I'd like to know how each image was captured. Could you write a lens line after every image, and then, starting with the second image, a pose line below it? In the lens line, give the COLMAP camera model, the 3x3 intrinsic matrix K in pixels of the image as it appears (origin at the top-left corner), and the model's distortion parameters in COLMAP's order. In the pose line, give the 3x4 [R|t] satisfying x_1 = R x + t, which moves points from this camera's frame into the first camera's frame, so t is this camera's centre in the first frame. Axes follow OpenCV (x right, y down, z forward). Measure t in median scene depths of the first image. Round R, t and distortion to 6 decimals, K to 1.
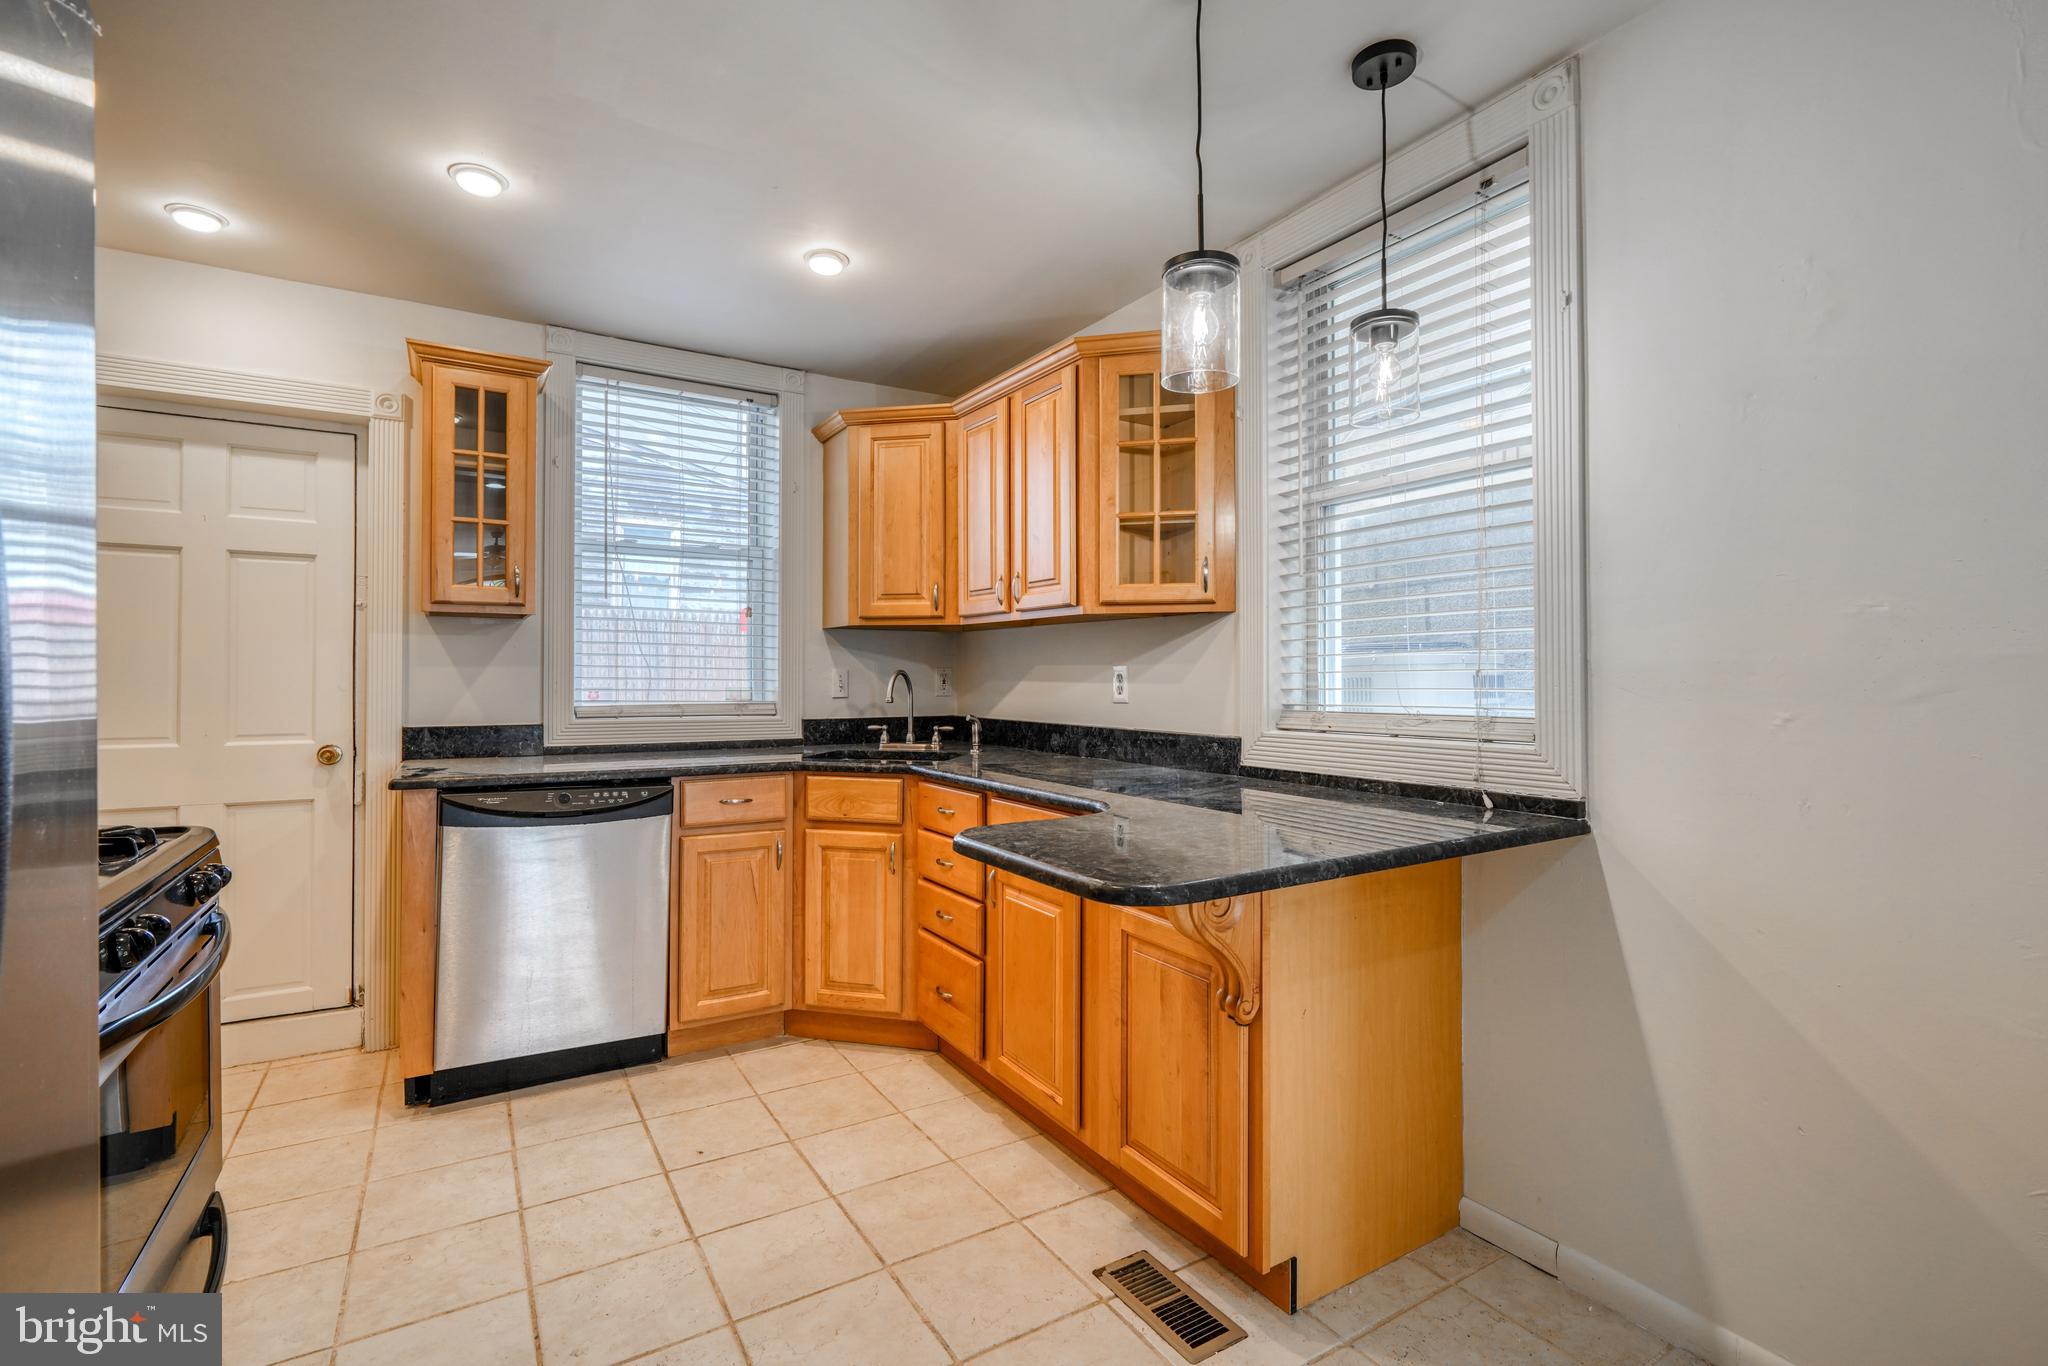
lens RADIAL K [[921.2, 0, 1012.6], [0, 921.2, 670.1], [0, 0, 1]] dist [-0.012450, 0.005449]
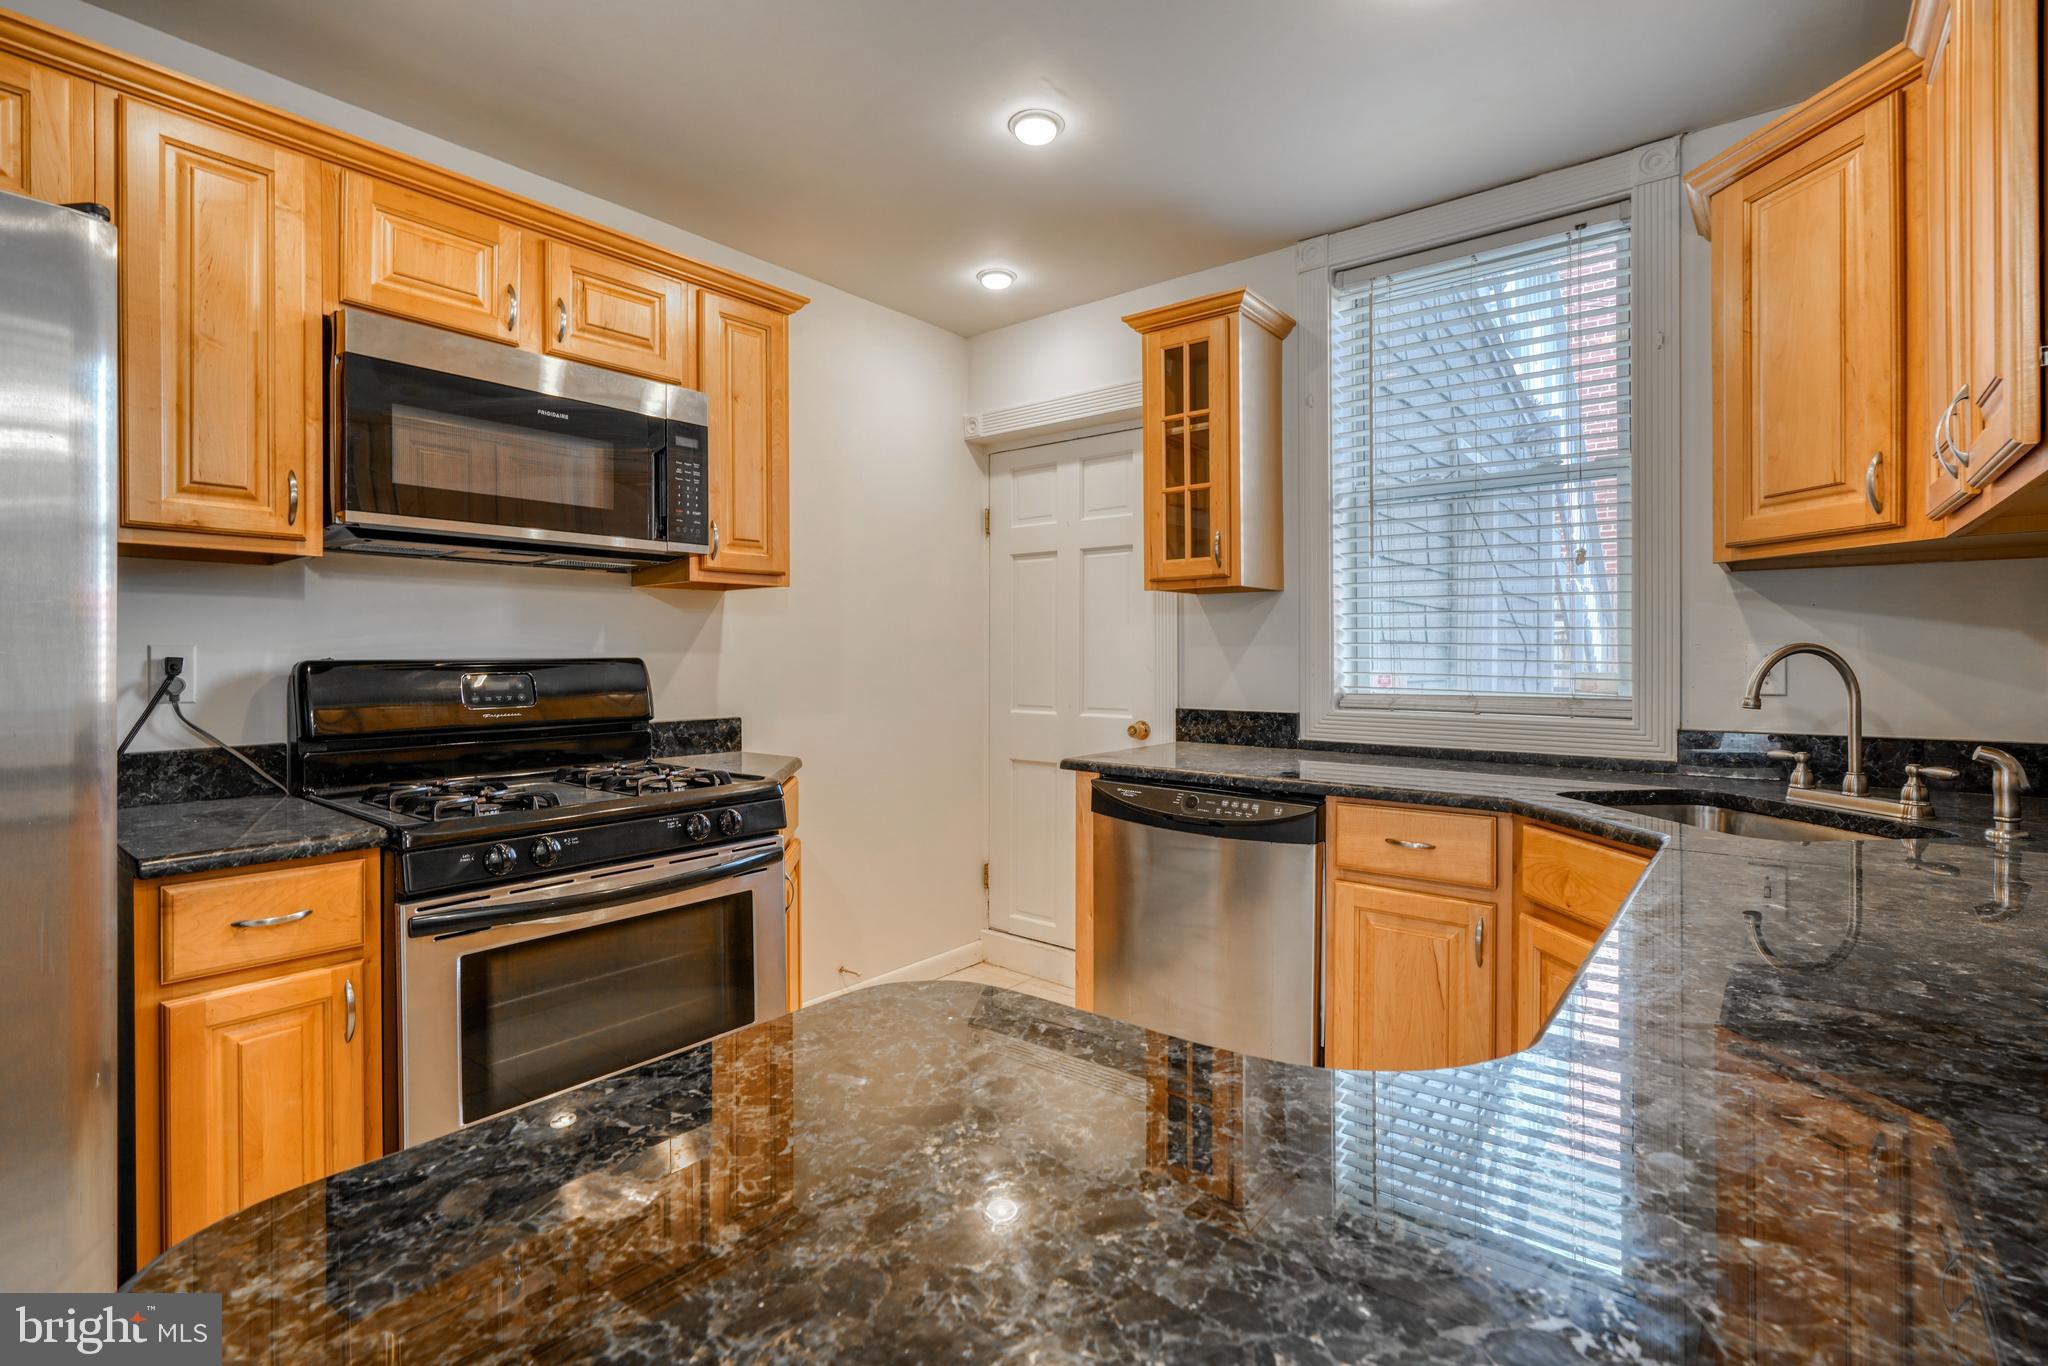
lens RADIAL K [[939.1, 0, 1033.1], [0, 939.1, 659.5], [0, 0, 1]] dist [-0.001513, 0.000761]
pose [[0.344794, 0.002790, -0.938674, 0.241213], [0.008190, 0.999949, 0.005981, 0.002273], [0.938643, -0.009750, 0.344754, 0.505127]]
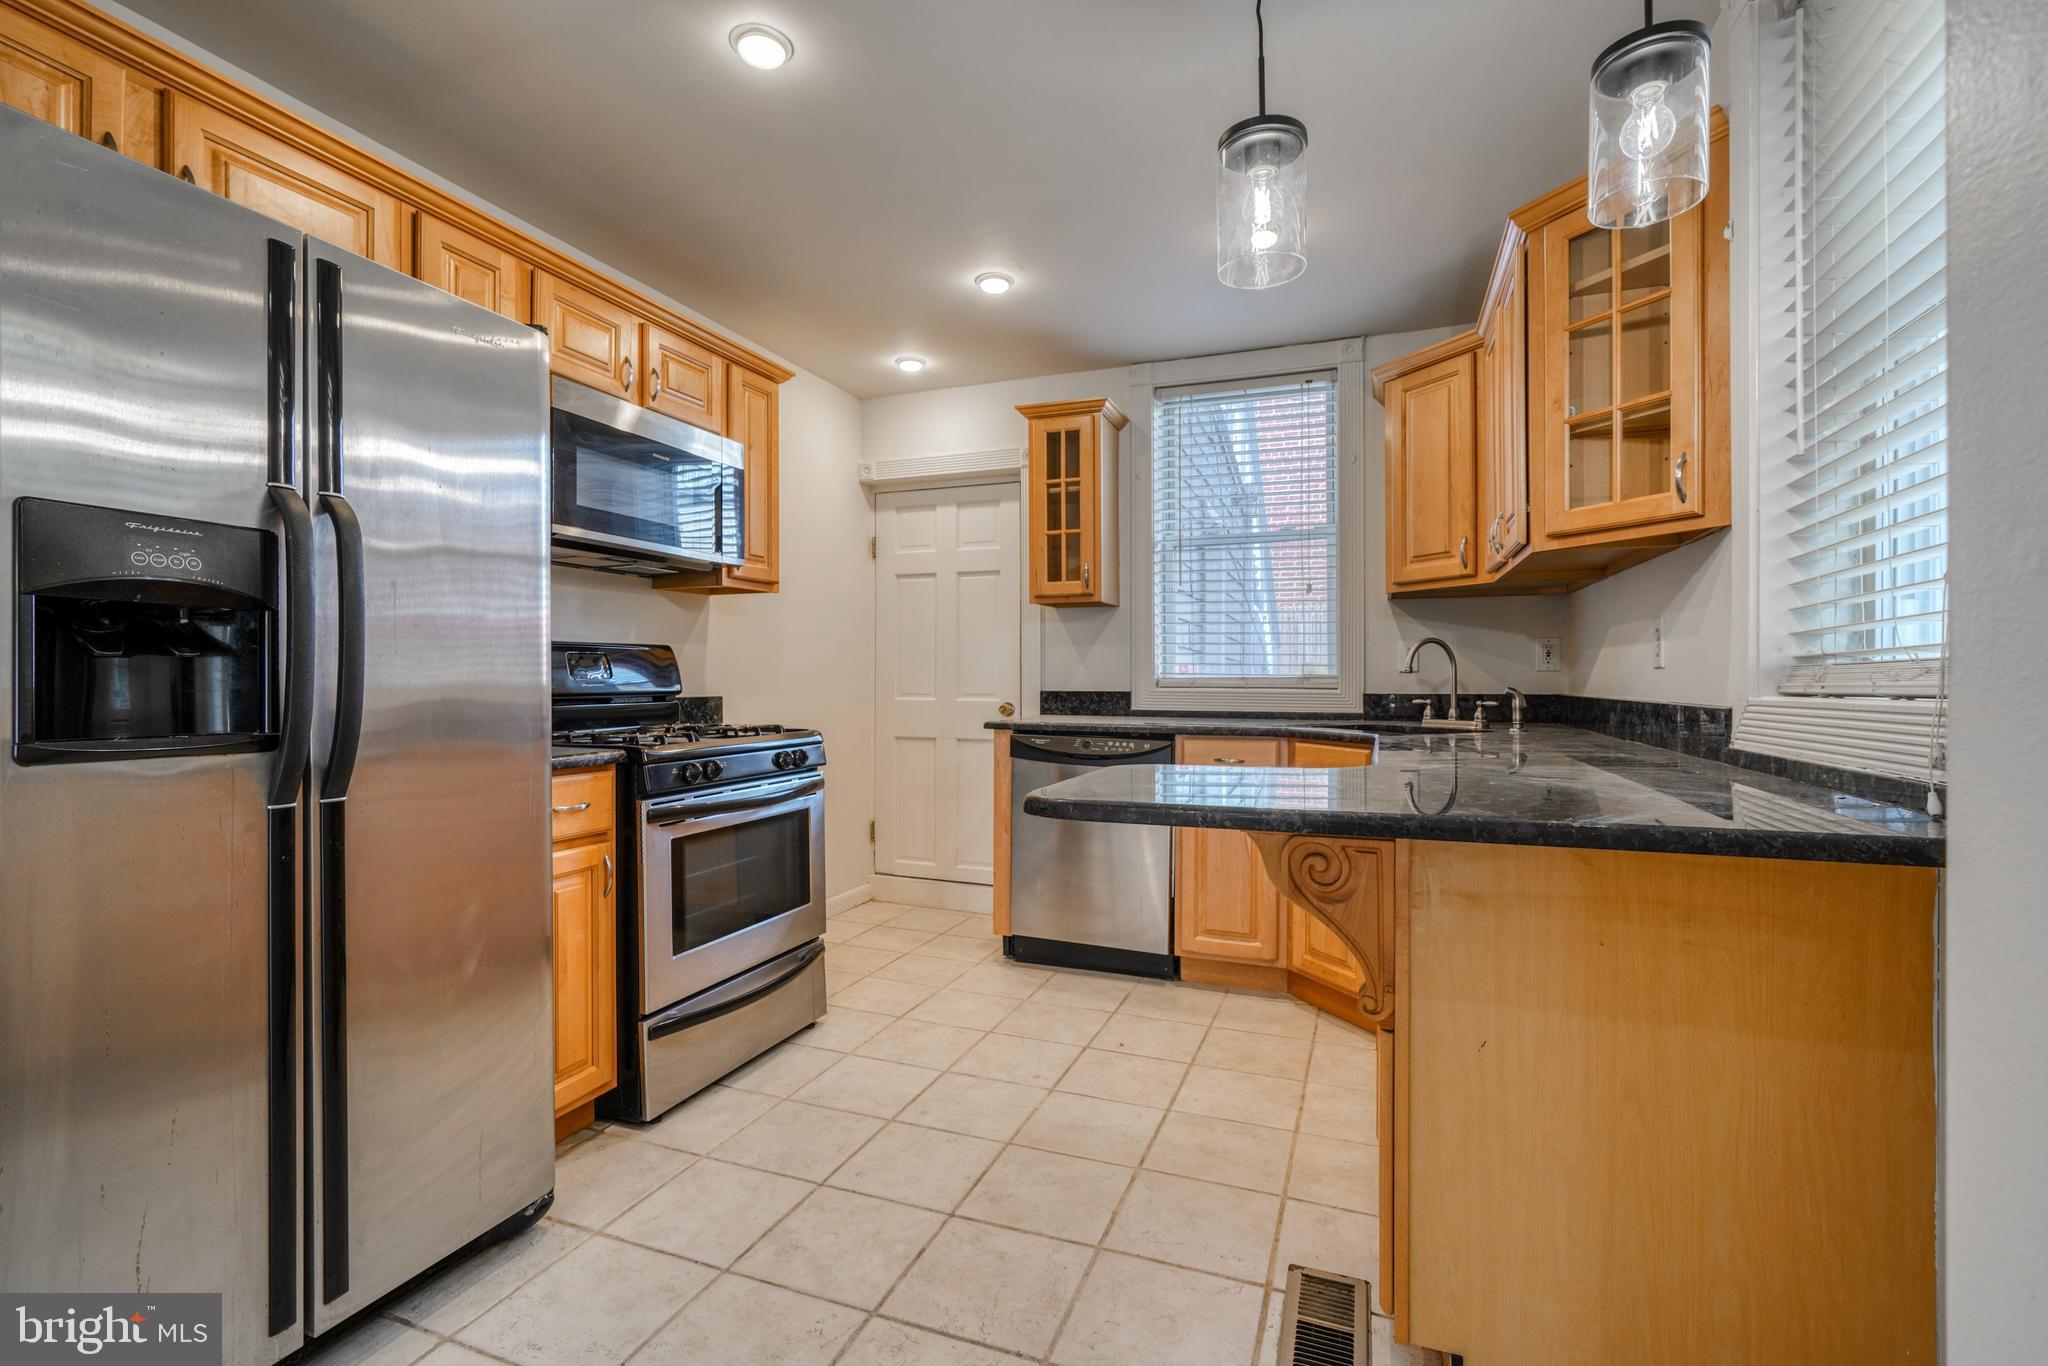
lens RADIAL K [[920.1, 0, 1024.0], [0, 920.1, 683.0], [0, 0, 1]] dist [-0.002398, 0.001205]
pose [[0.611428, 0.002275, -0.791297, 0.406382], [0.006264, 0.999951, 0.007715, 0.040306], [0.791276, -0.009674, 0.611383, 0.144121]]
